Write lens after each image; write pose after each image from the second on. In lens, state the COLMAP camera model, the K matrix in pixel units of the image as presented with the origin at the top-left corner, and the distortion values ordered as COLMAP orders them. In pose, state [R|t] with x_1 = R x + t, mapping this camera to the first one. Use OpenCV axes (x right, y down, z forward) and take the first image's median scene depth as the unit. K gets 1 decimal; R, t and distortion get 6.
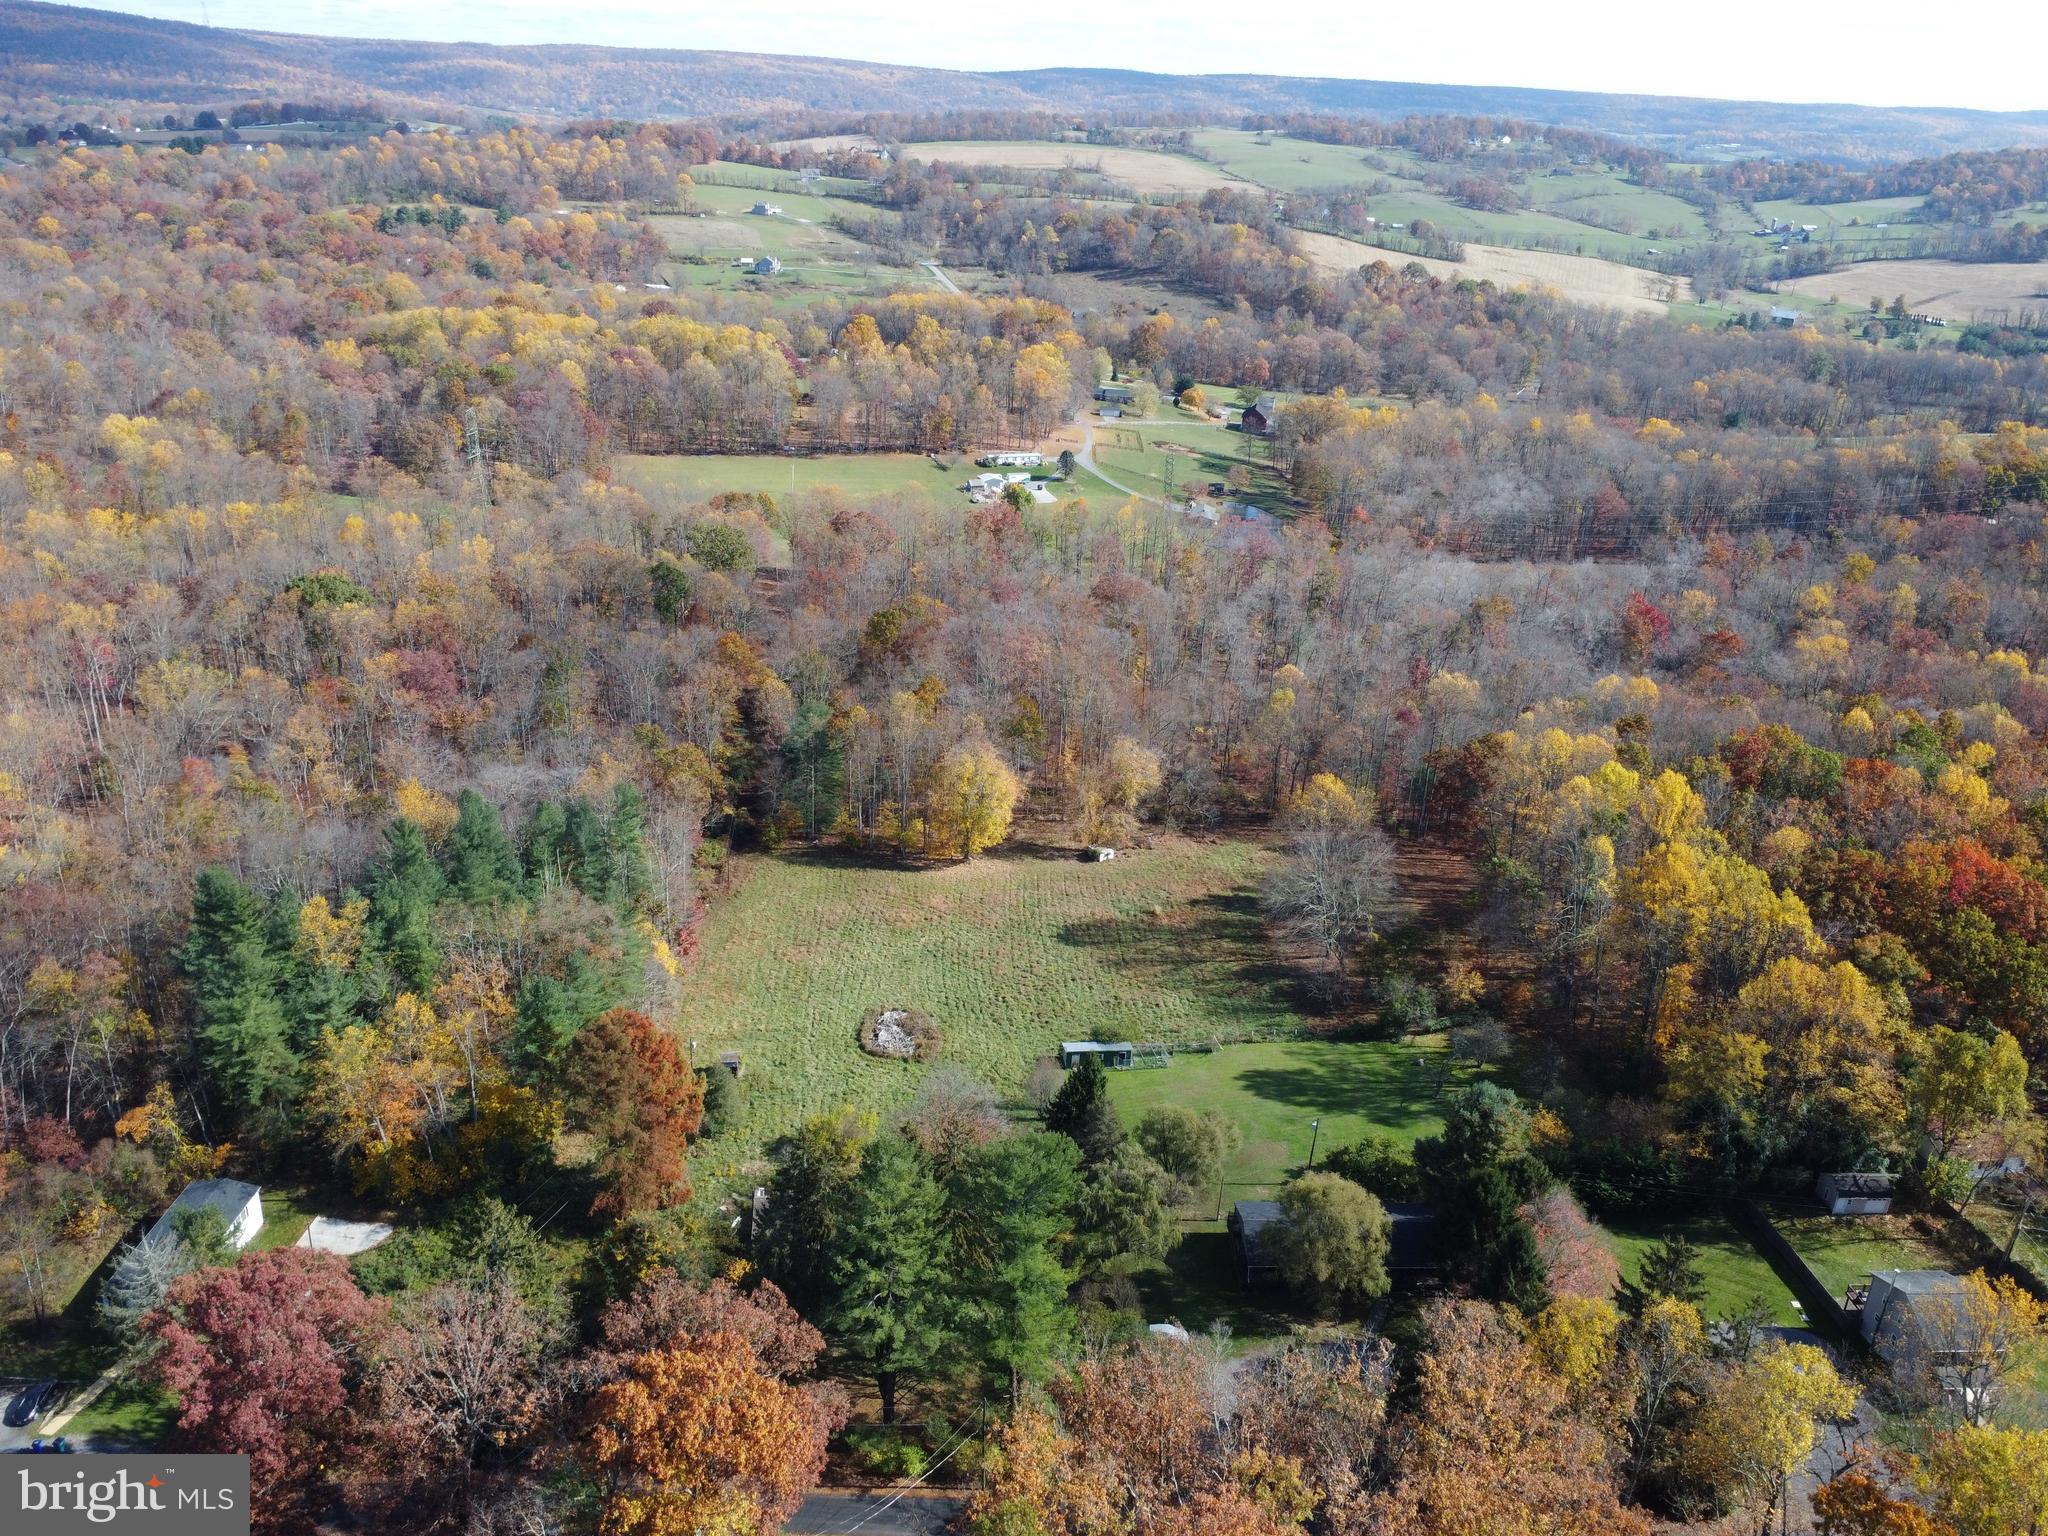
lens RADIAL K [[1526.3, 0, 1020.0], [0, 1526.3, 740.5], [0, 0, 1]] dist [0.001630, -0.007147]
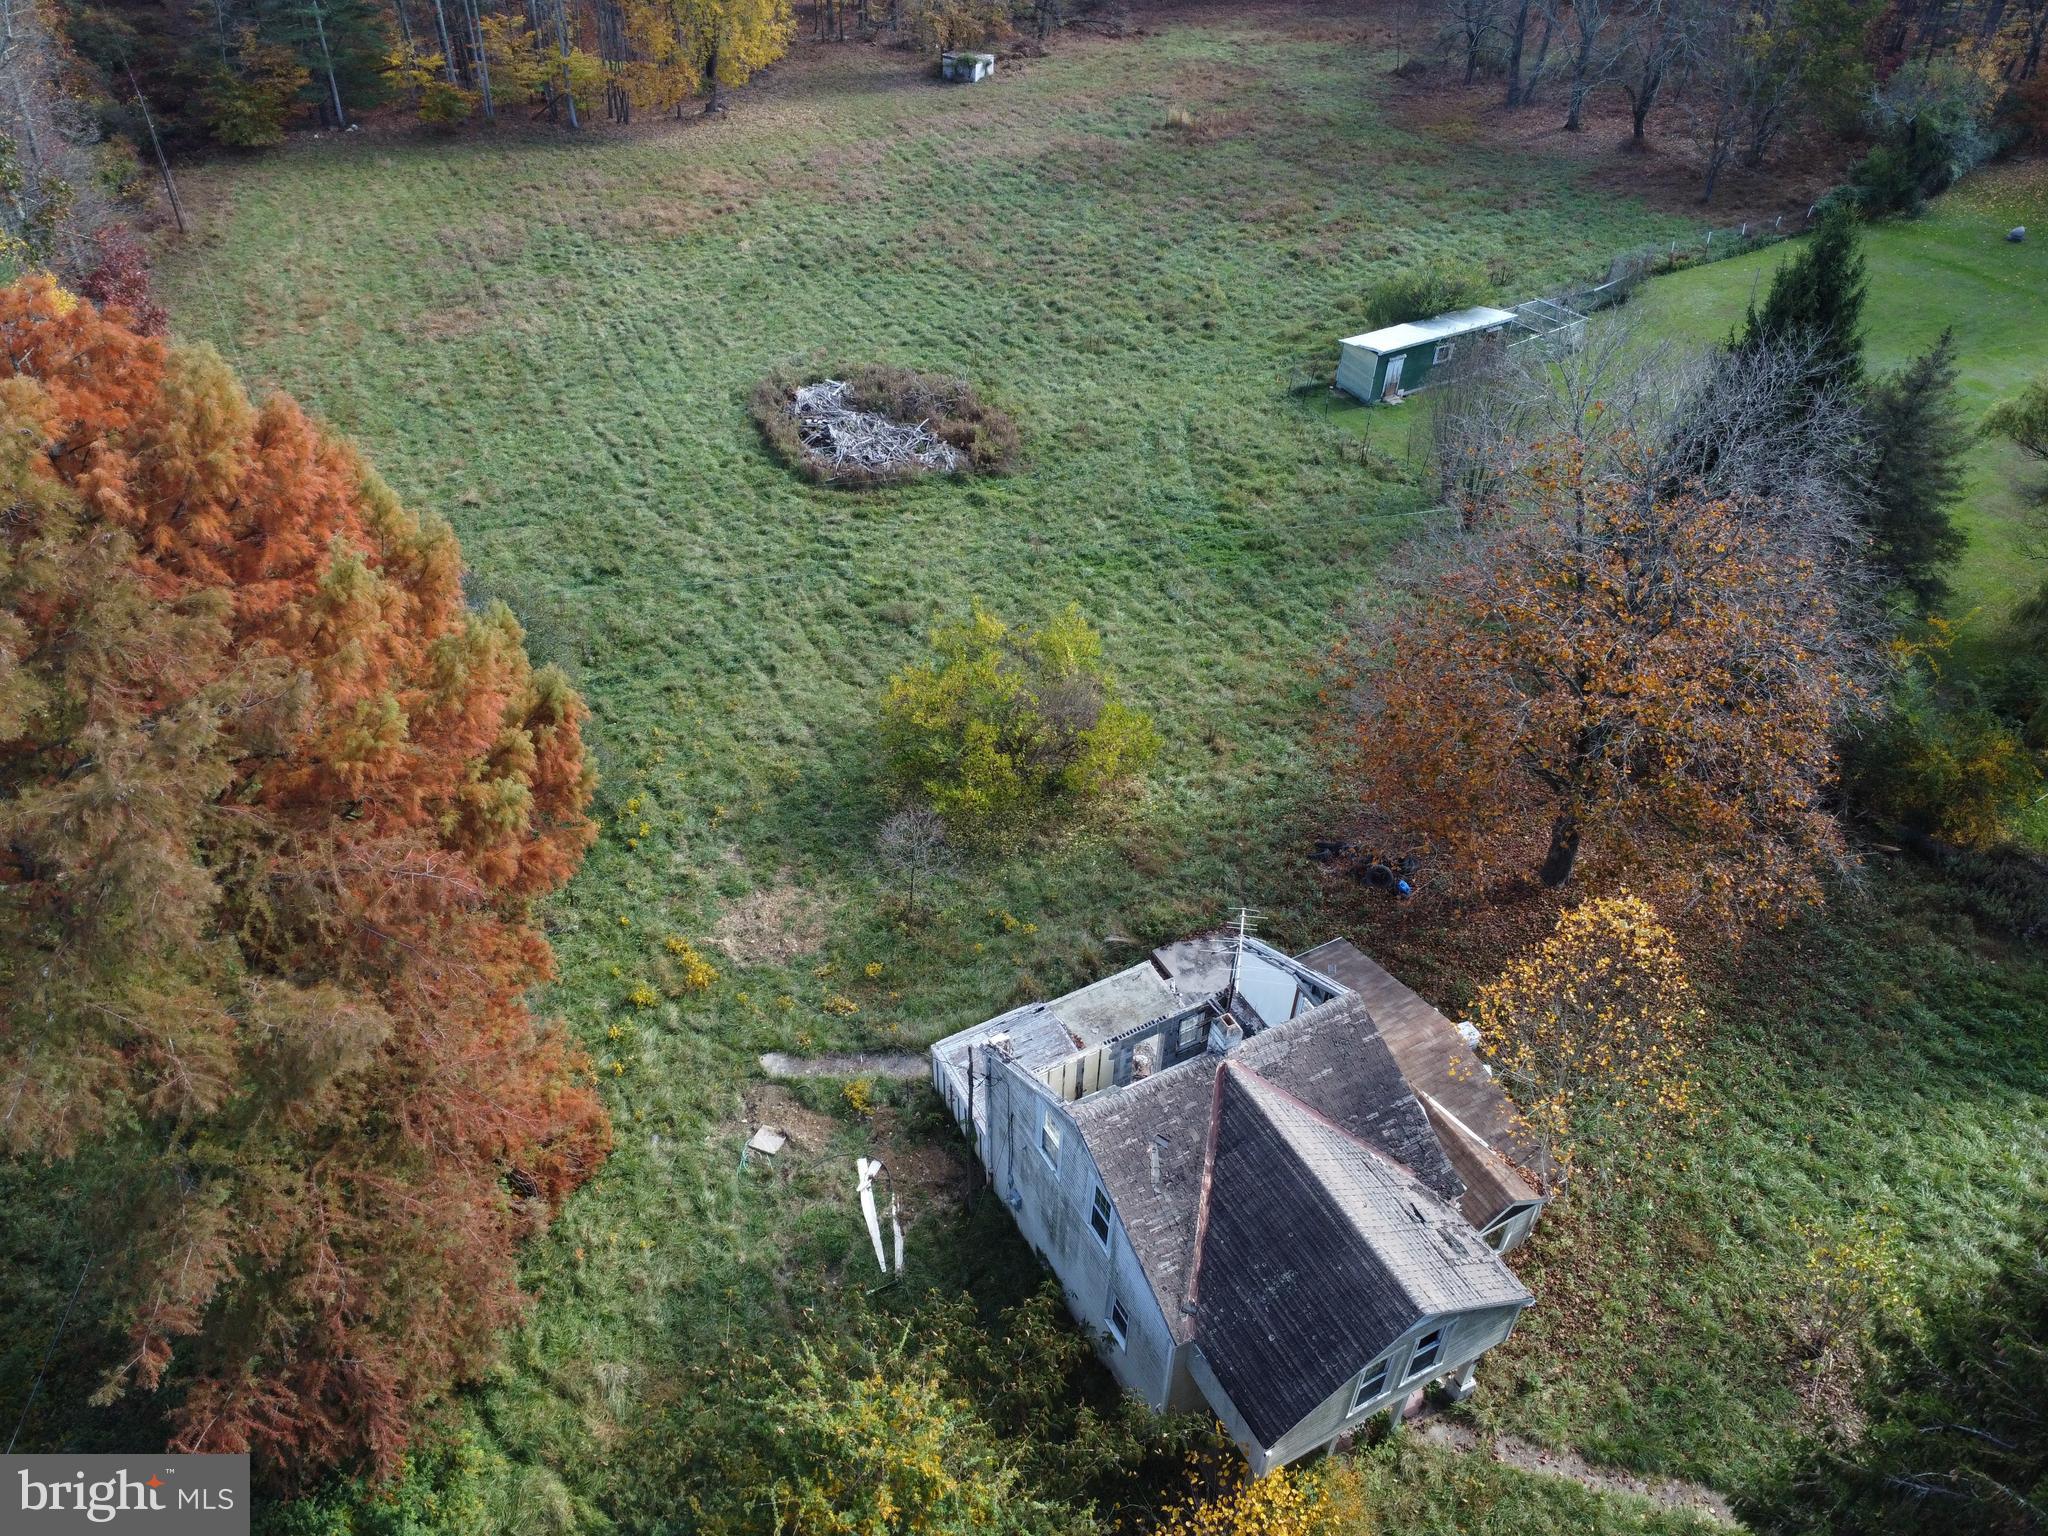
lens RADIAL K [[1526.3, 0, 1020.0], [0, 1526.3, 740.5], [0, 0, 1]] dist [0.001630, -0.007147]
pose [[0.917857, -0.269941, 0.290981, -0.044145], [0.166914, 0.927652, 0.334069, 0.037769], [-0.360108, -0.258059, 0.896509, 0.167084]]
